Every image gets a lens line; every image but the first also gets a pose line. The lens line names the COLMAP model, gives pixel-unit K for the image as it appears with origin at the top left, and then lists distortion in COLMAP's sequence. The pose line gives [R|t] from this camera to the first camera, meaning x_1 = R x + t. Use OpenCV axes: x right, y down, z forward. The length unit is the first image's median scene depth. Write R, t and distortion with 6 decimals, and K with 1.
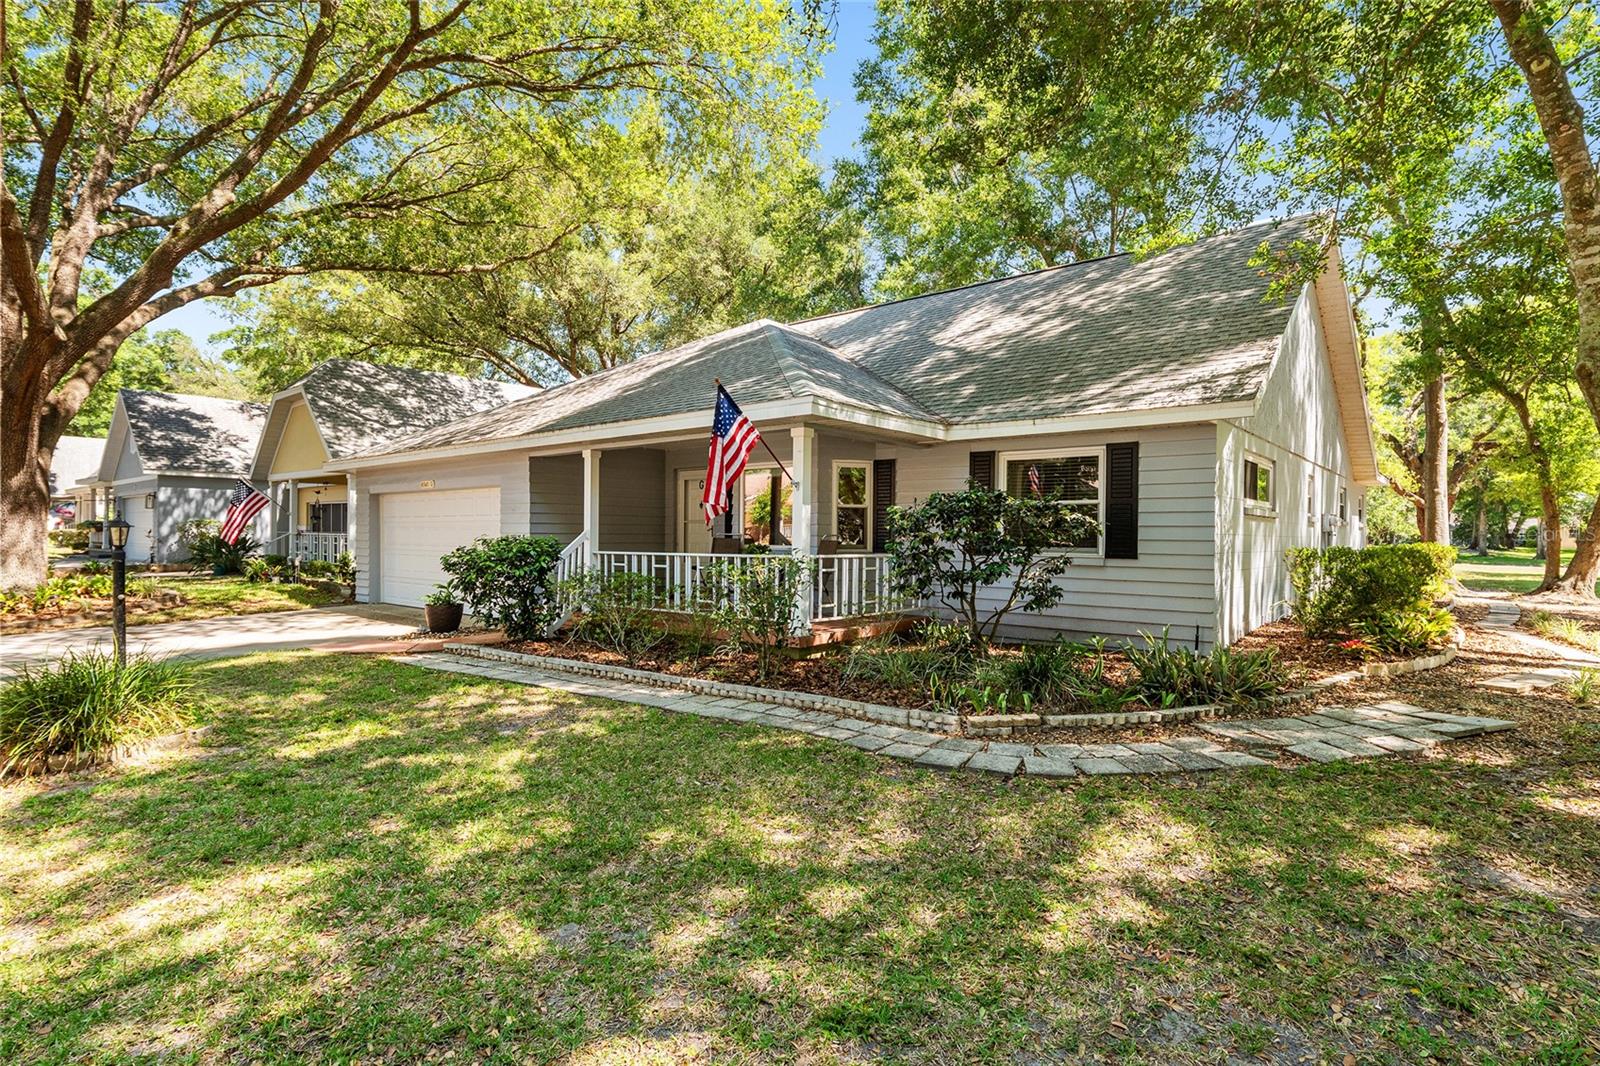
lens RADIAL K [[831.7, 0, 798.4], [0, 831.7, 531.5], [0, 0, 1]] dist [0.006042, -0.000356]
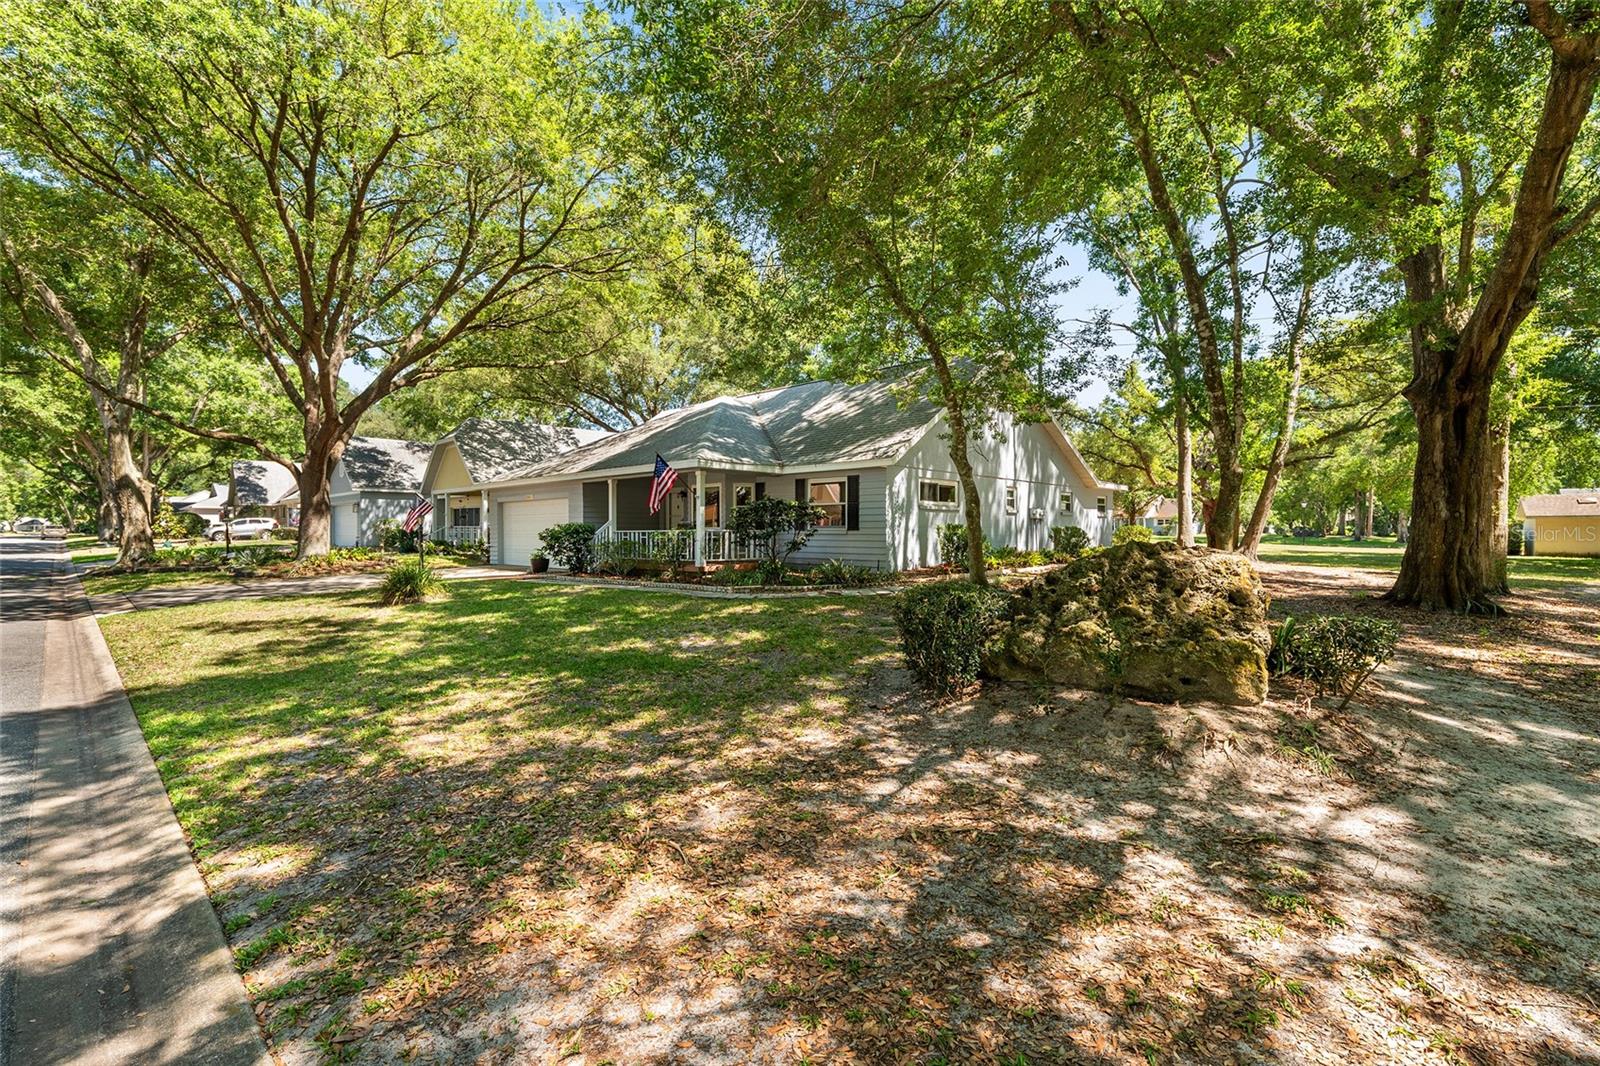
lens RADIAL K [[697.5, 0, 801.4], [0, 697.5, 537.9], [0, 0, 1]] dist [-0.007015, 0.000419]
pose [[0.999077, -0.007981, -0.042215, 0.154314], [0.008561, 0.999871, 0.013562, 0.012626], [0.042101, -0.013911, 0.999017, -0.364129]]
